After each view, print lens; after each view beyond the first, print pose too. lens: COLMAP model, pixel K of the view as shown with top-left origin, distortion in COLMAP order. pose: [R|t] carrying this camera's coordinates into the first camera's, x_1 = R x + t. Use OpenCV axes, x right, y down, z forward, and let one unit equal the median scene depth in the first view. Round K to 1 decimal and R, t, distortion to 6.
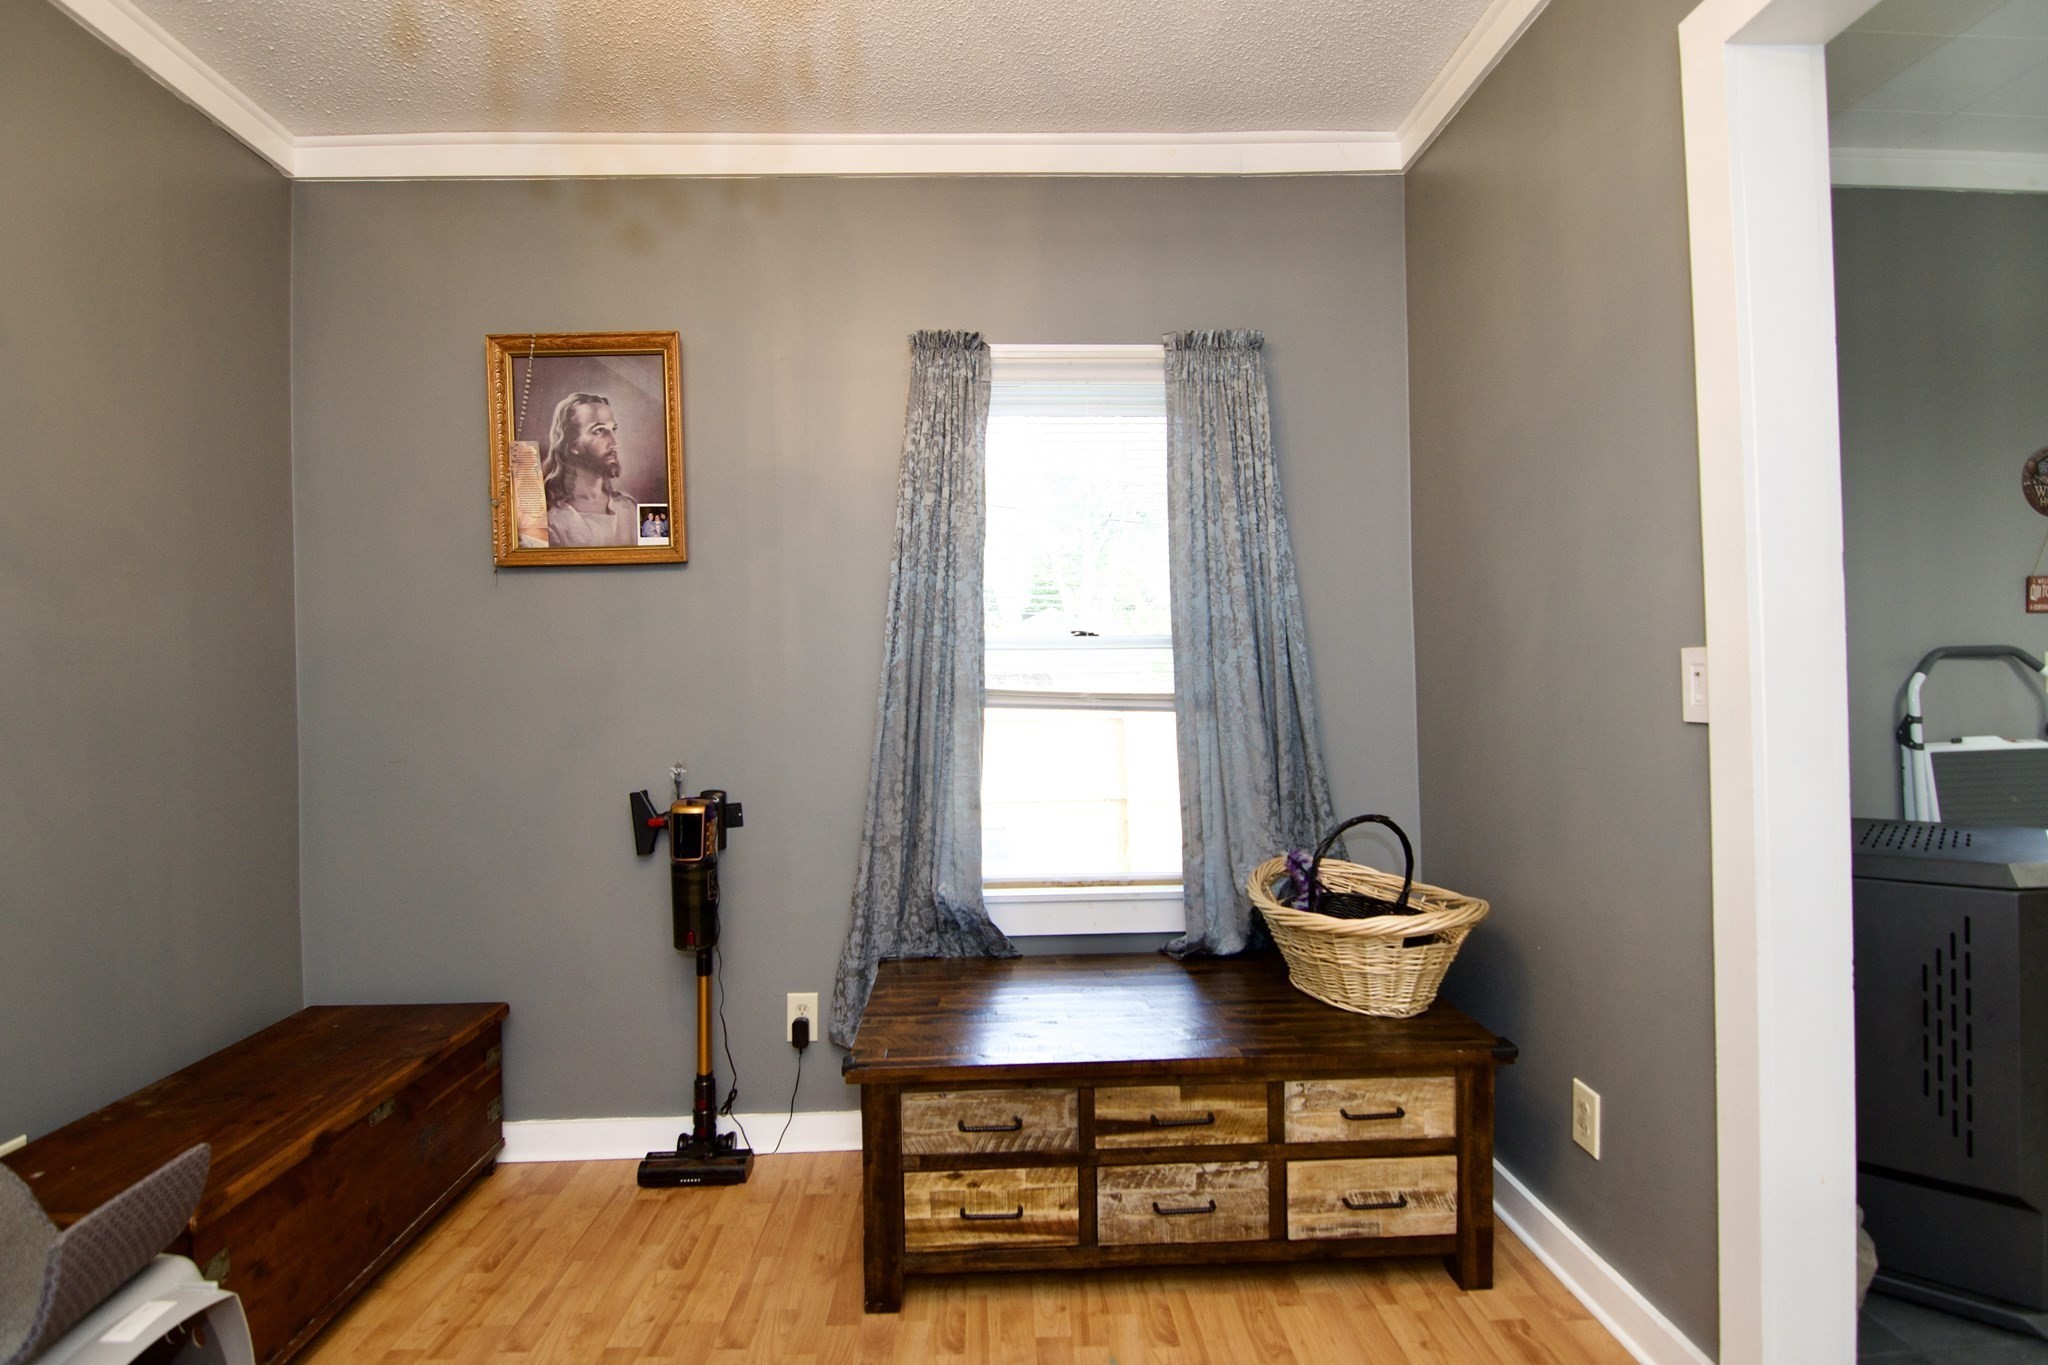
lens RADIAL K [[1022.7, 0, 1025.5], [0, 1022.7, 677.3], [0, 0, 1]] dist [-0.000071, -0.013570]
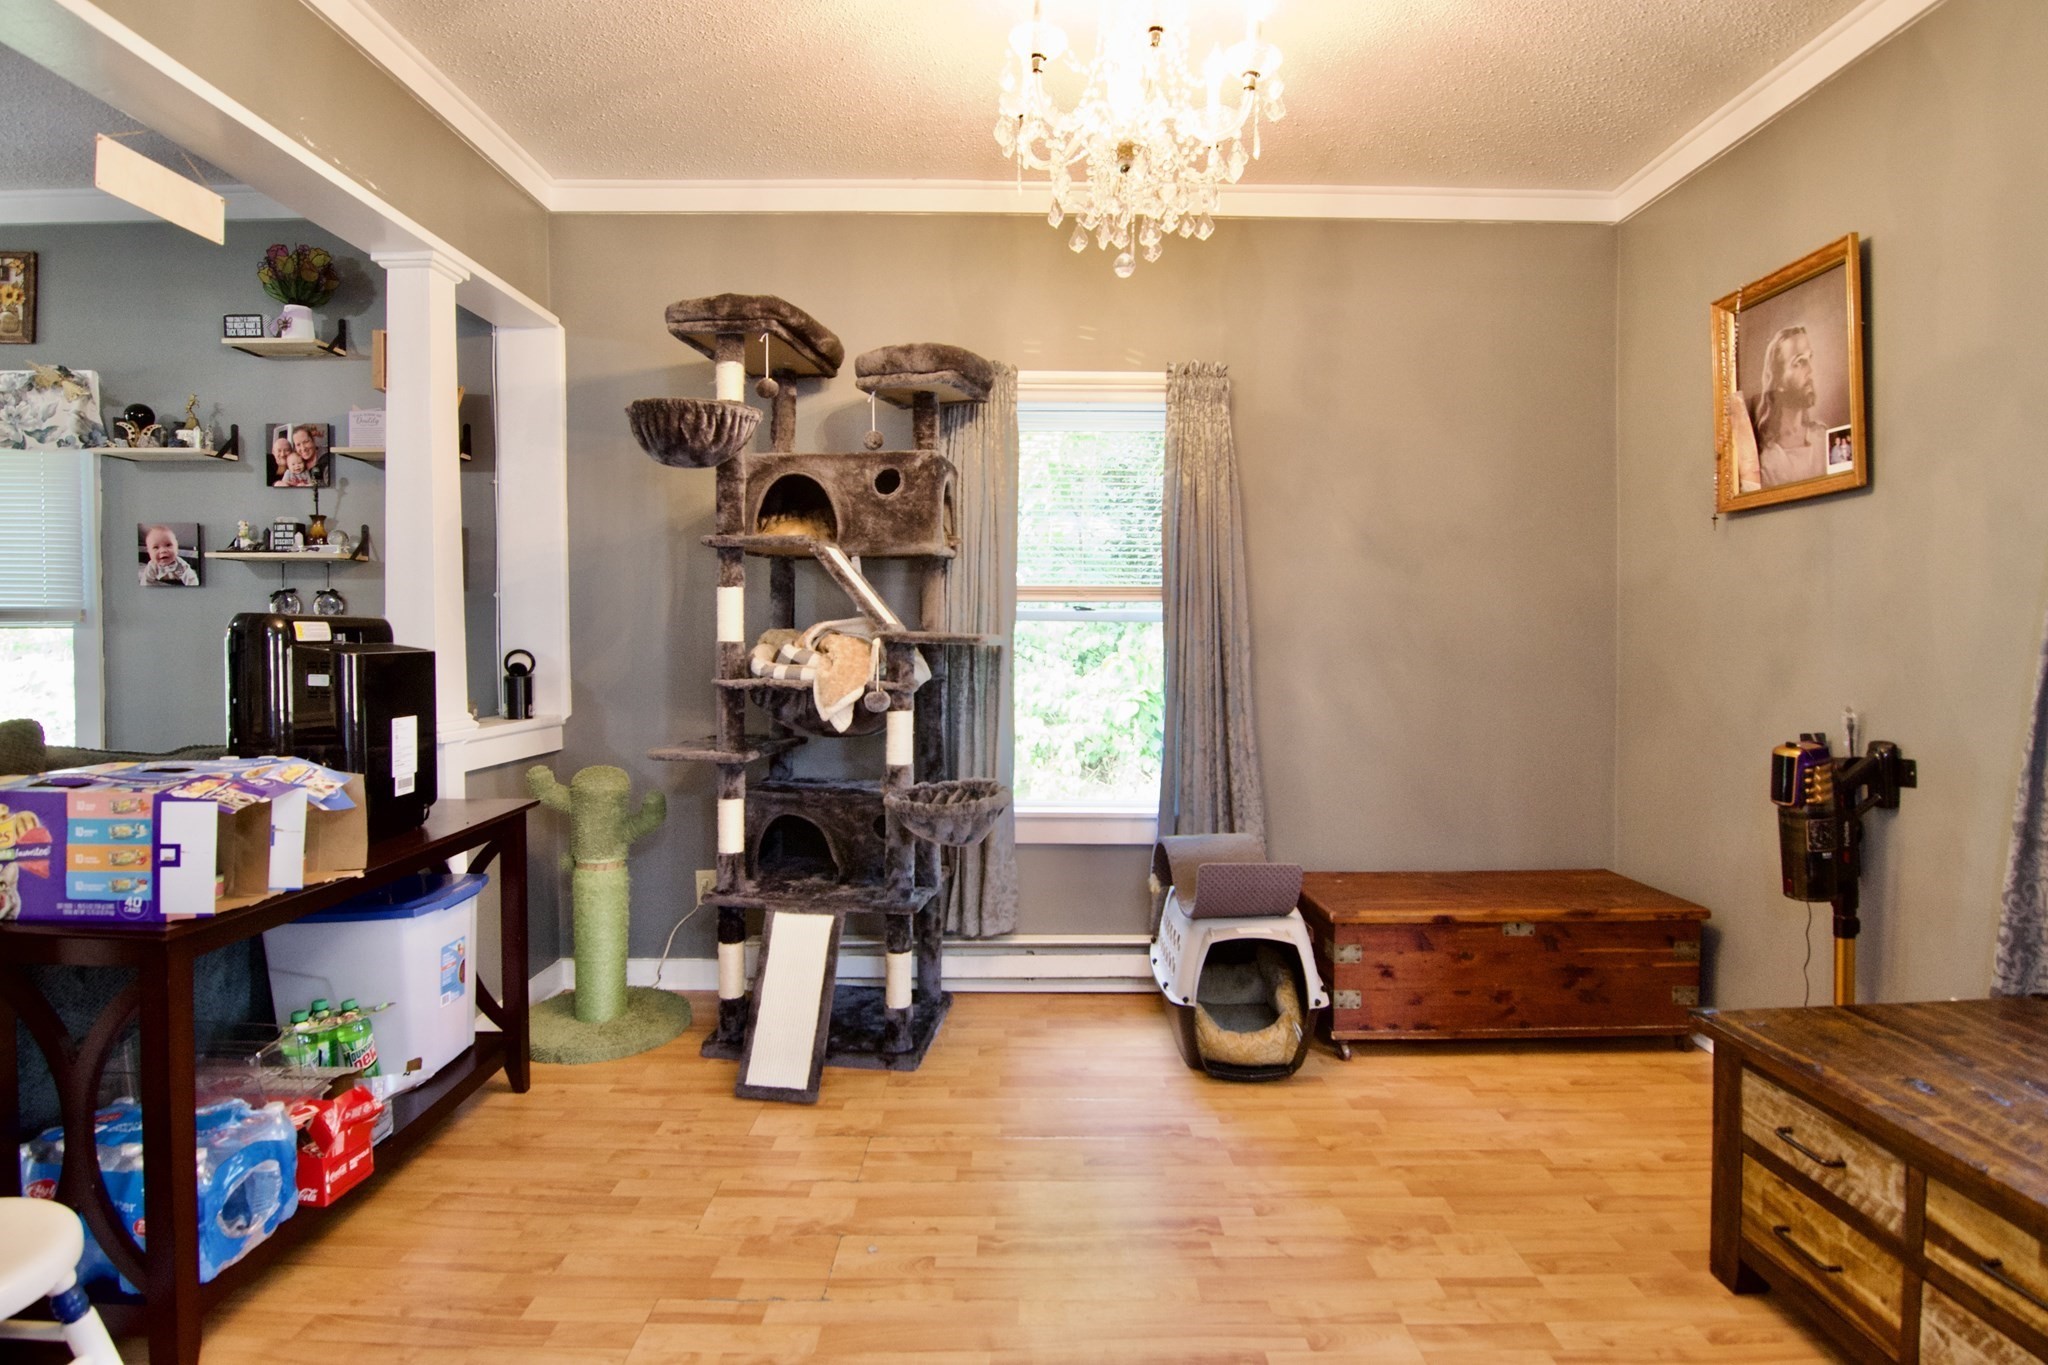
lens RADIAL K [[1010.0, 0, 1022.5], [0, 1010.0, 676.3], [0, 0, 1]] dist [-0.003452, -0.011304]
pose [[-0.027672, 0.049690, -0.998381, 0.580916], [0.012423, 0.998704, 0.049362, 0.002326], [0.999540, -0.011037, -0.028253, 0.282697]]
